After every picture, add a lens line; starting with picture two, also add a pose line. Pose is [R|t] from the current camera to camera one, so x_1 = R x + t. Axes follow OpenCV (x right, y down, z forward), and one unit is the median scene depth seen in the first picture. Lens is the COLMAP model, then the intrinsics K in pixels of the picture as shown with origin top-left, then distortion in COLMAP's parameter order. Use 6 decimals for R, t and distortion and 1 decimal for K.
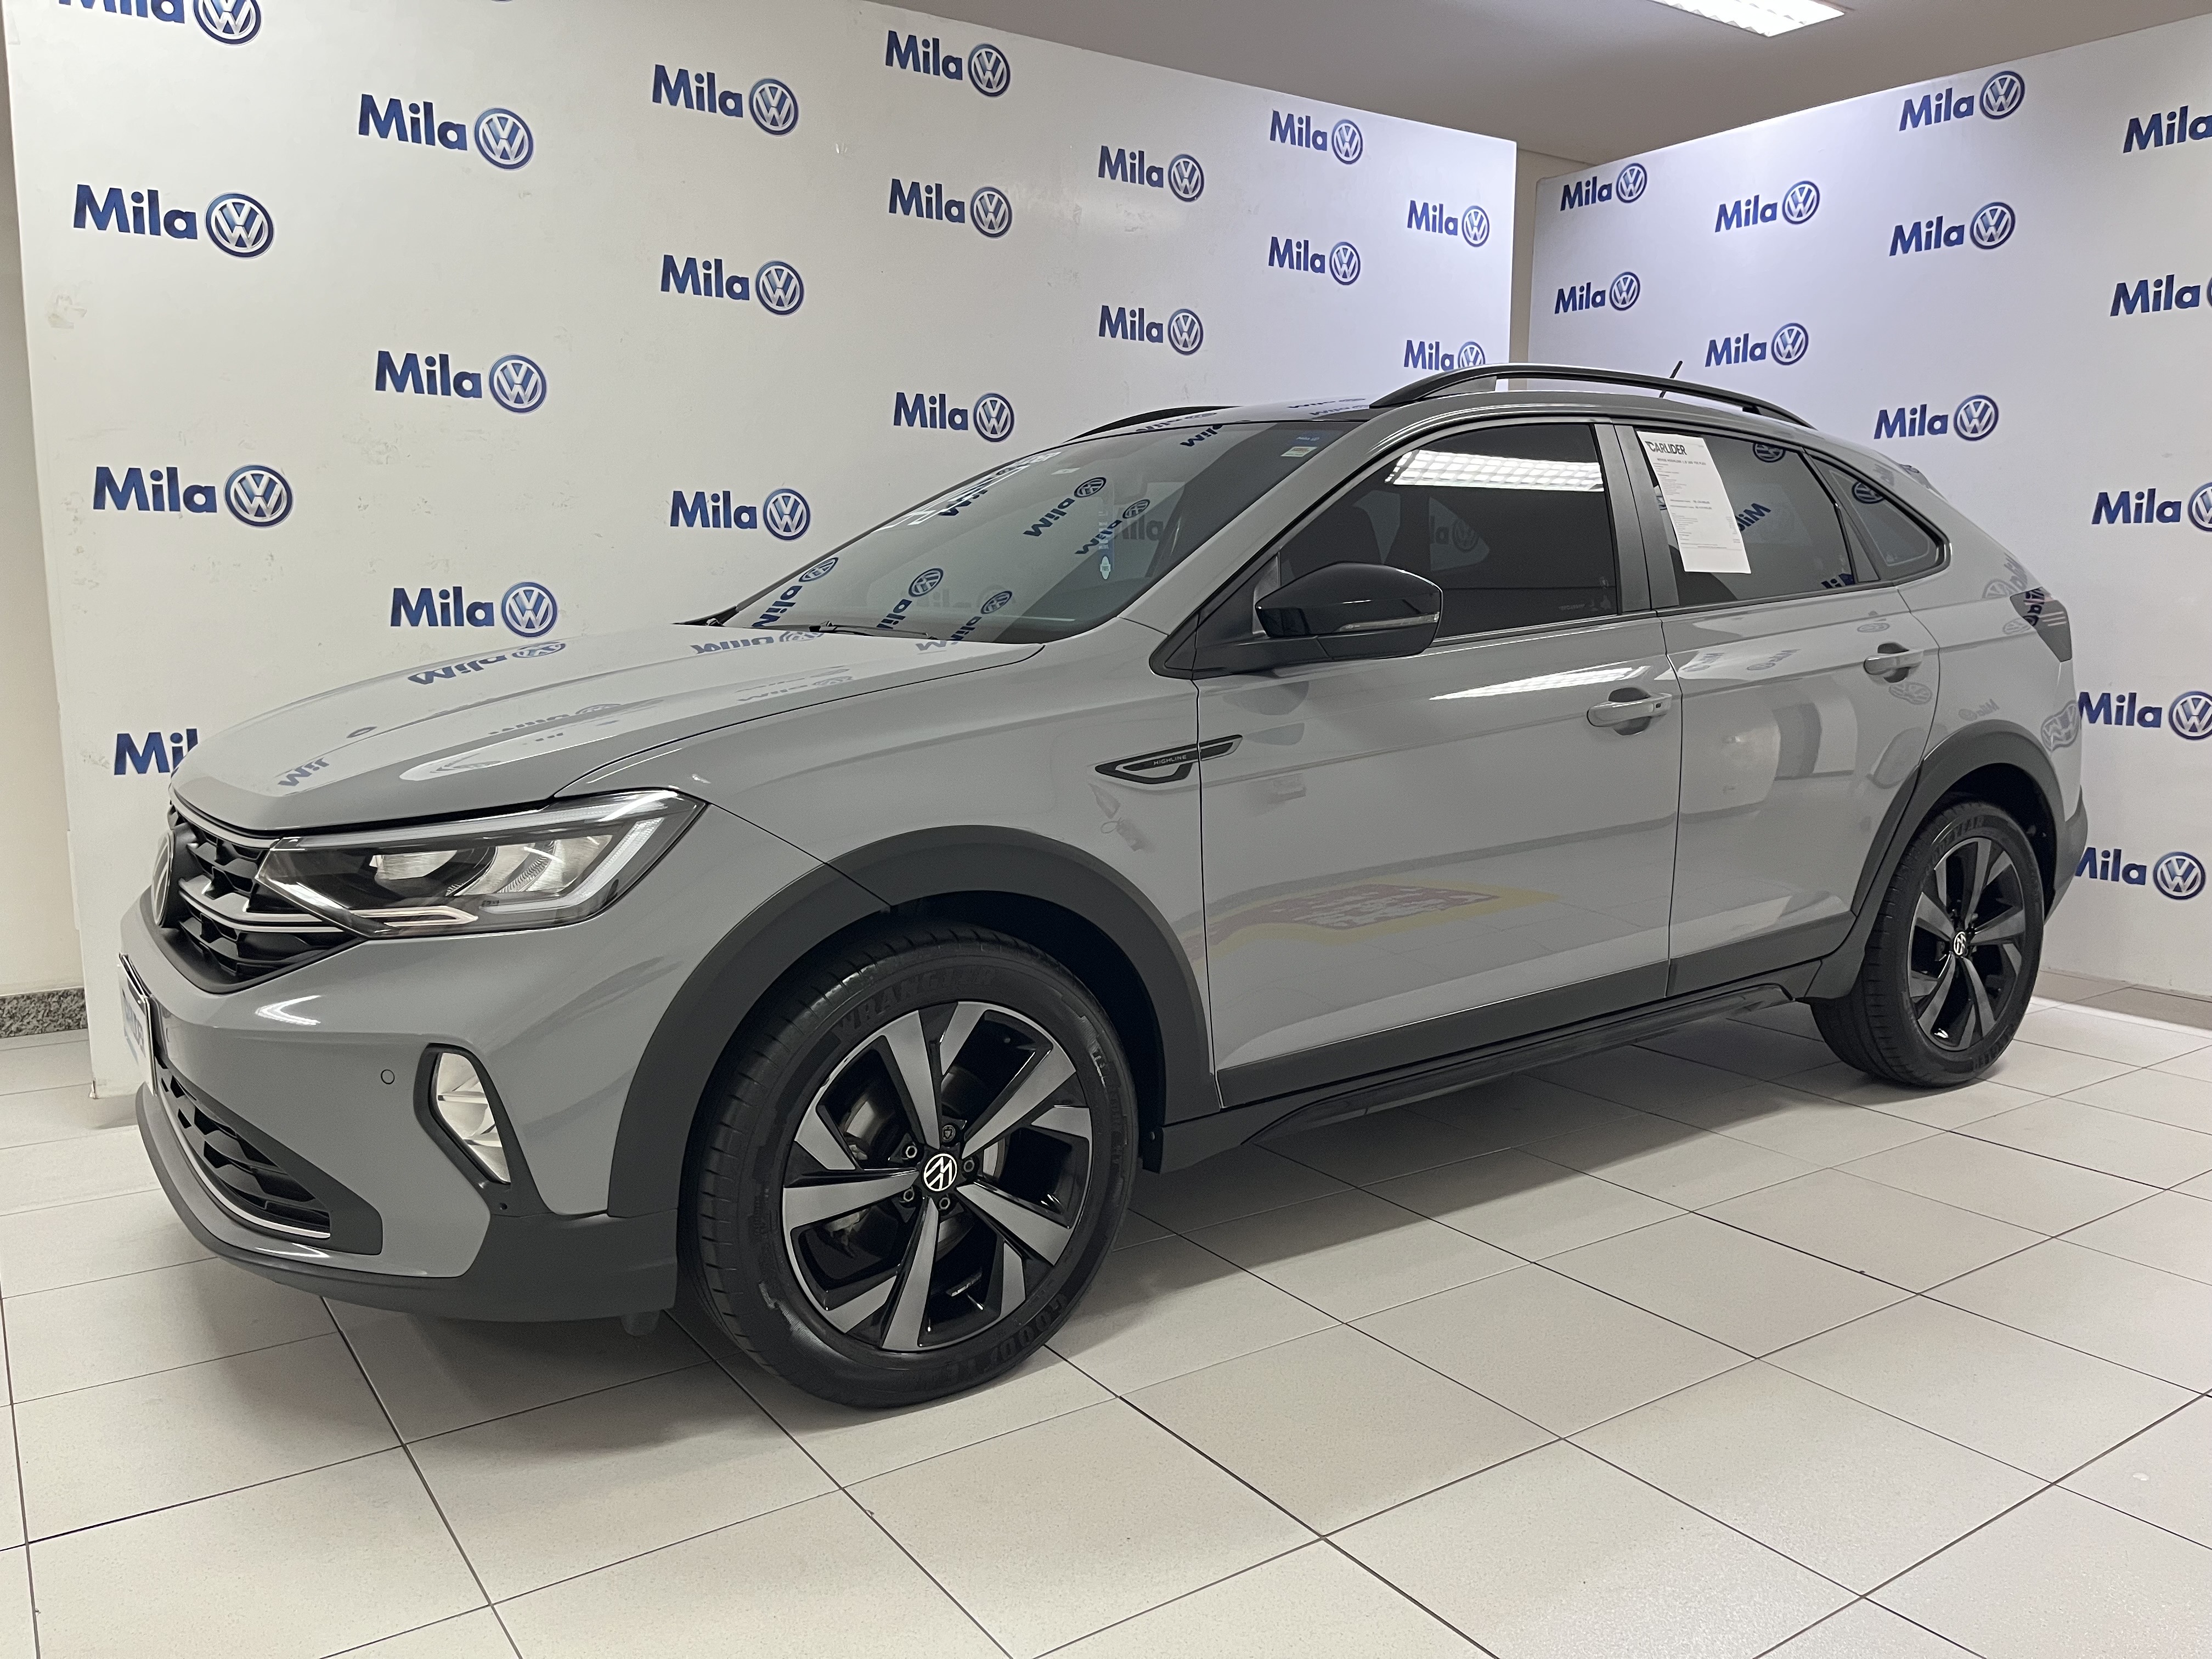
lens RADIAL K [[1676.4, 0, 1105.9], [0, 1676.4, 843.6], [0, 0, 1]] dist [0.054421, -0.068083]
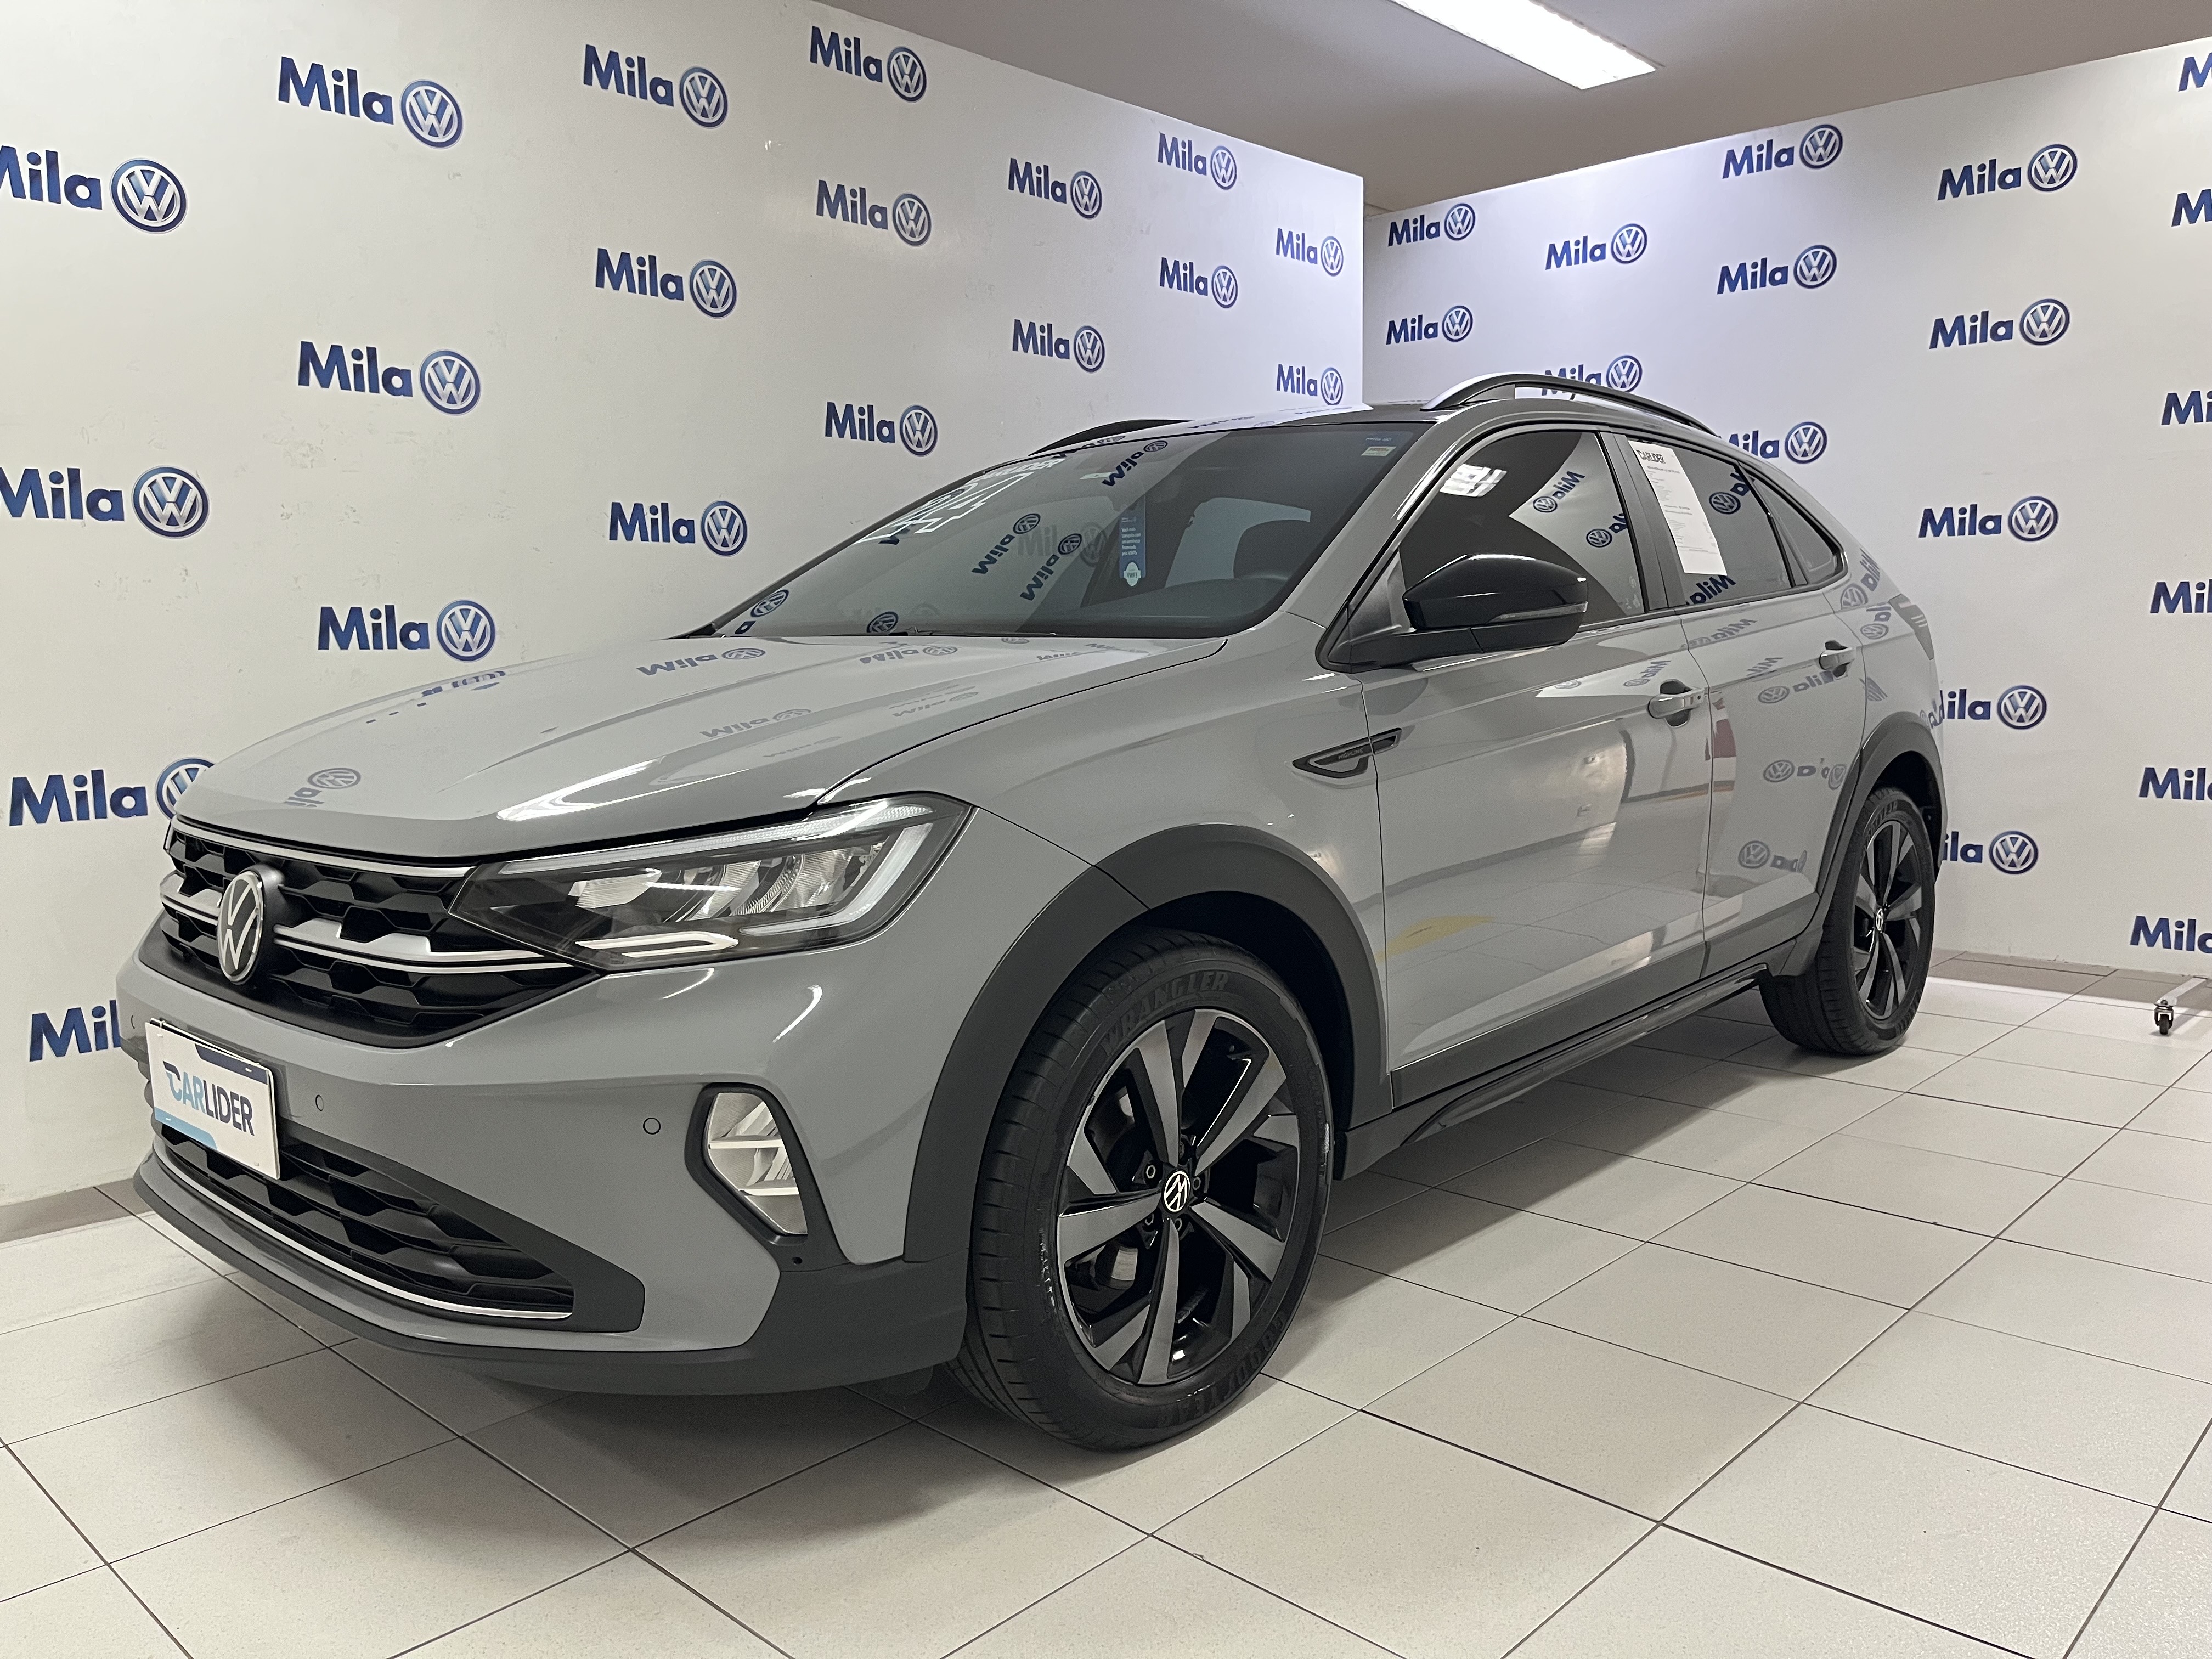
lens RADIAL K [[1676.4, 0, 1187.2], [0, 1676.4, 837.9], [0, 0, 1]] dist [0.054421, -0.068083]
pose [[0.978248, -0.040970, 0.203352, -0.158745], [0.046017, 0.998737, -0.020149, 0.009045], [-0.202269, 0.029069, 0.978898, 0.037783]]
